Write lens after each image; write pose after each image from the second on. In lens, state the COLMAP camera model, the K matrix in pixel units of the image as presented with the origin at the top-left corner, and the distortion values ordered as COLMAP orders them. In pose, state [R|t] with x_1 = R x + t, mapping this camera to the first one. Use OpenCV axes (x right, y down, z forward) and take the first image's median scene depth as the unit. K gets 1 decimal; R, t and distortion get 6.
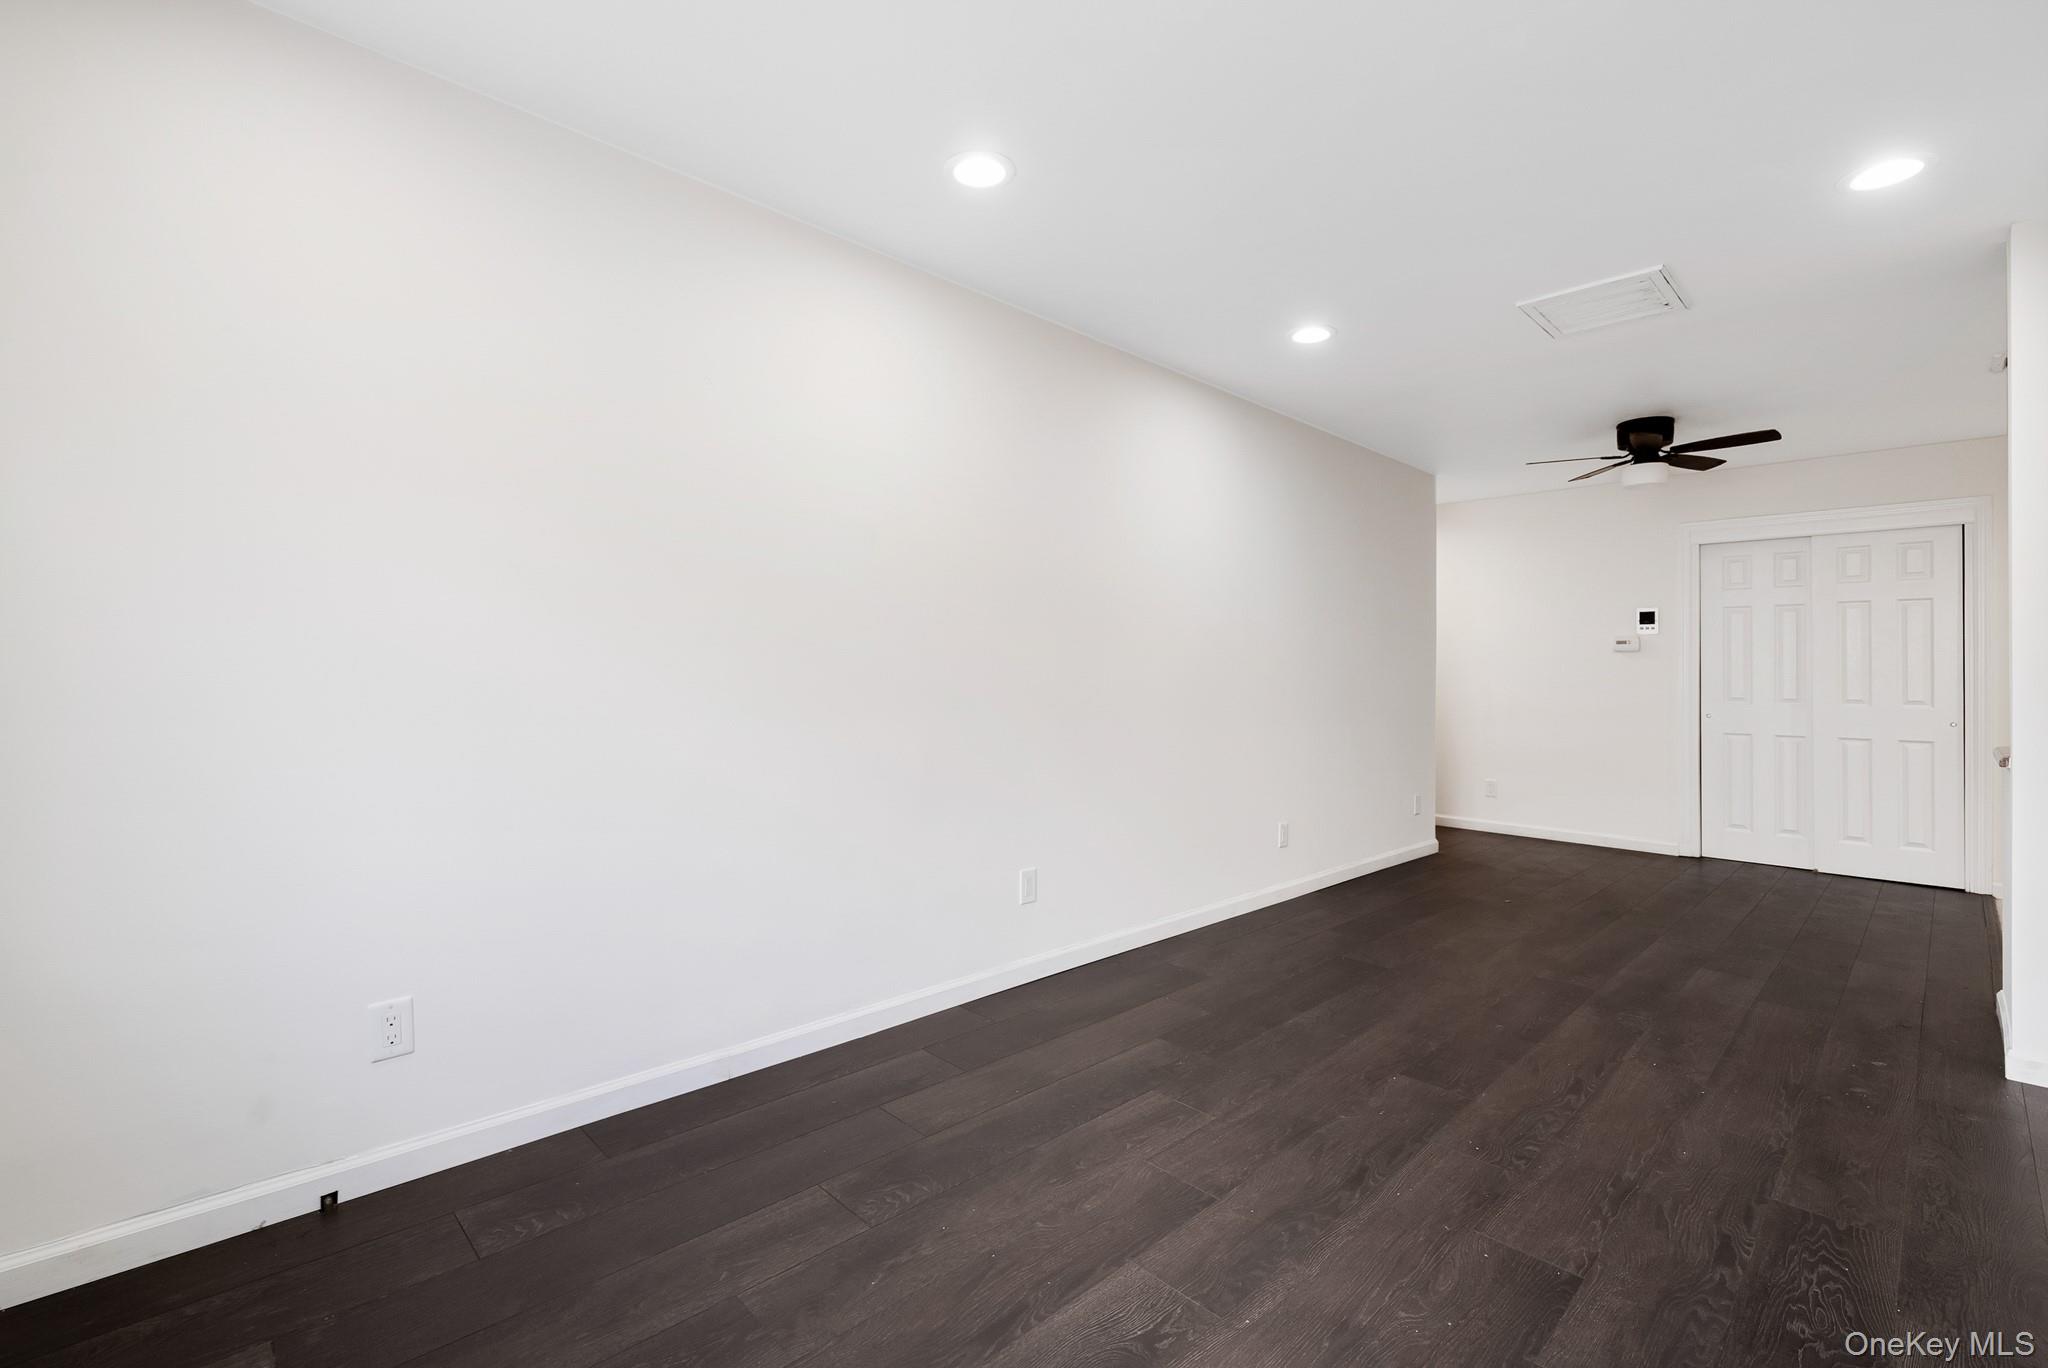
lens RADIAL K [[885.7, 0, 1011.0], [0, 885.7, 700.6], [0, 0, 1]] dist [-0.000082, 0.000128]
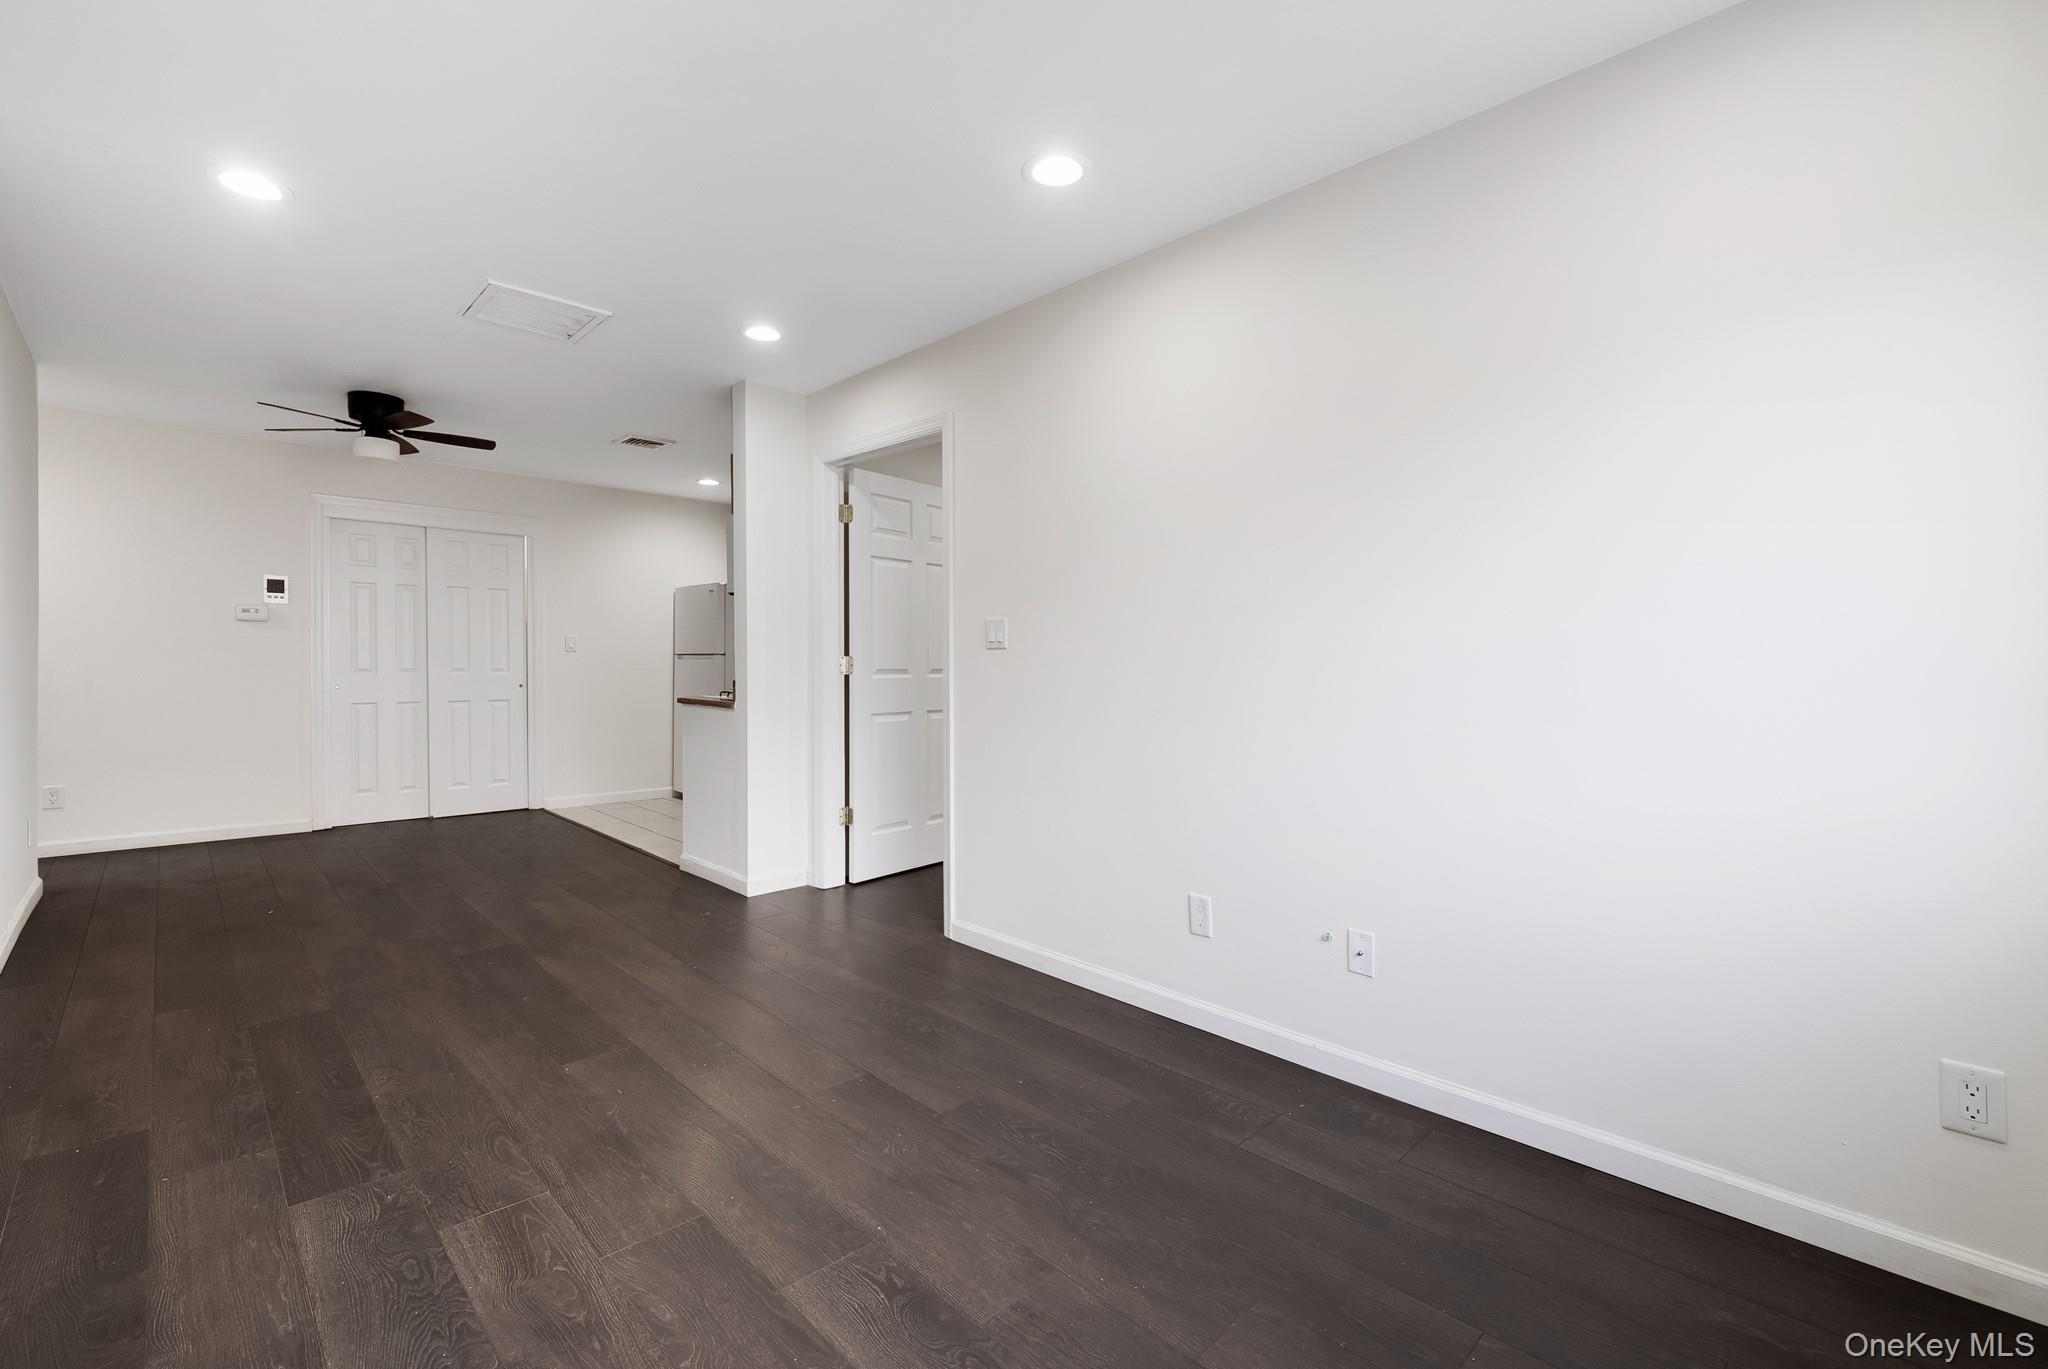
lens RADIAL K [[882.1, 0, 1017.5], [0, 882.1, 668.1], [0, 0, 1]] dist [0.006858, -0.002254]
pose [[0.000959, -0.017492, 0.999847, -0.469477], [0.017605, 0.999692, 0.017472, -0.018379], [-0.999845, 0.017585, 0.001267, 0.444064]]
